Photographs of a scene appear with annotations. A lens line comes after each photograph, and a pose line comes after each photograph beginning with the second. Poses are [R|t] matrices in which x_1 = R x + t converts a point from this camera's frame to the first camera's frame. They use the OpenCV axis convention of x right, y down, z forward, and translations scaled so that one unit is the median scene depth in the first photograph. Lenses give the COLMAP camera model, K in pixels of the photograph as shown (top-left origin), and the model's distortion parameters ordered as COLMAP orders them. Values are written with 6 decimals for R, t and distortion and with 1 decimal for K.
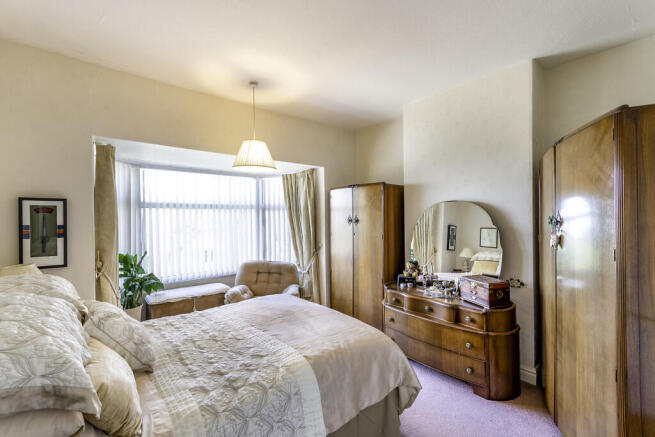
lens RADIAL K [[290.7, 0, 327.5], [0, 290.7, 218.5], [0, 0, 1]] dist [0.006324, 0.000748]
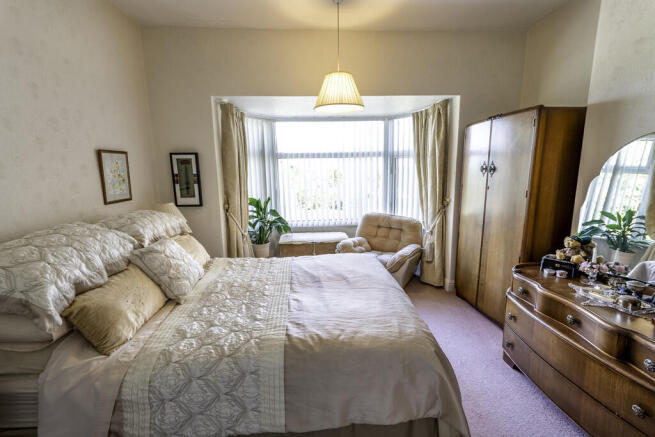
lens RADIAL K [[290.7, 0, 327.5], [0, 290.7, 218.5], [0, 0, 1]] dist [0.006324, 0.000748]
pose [[0.804138, 0.094239, -0.586926, 0.213155], [0.008889, 0.985337, 0.170389, 0.001921], [0.594377, -0.142234, 0.791509, 0.205306]]
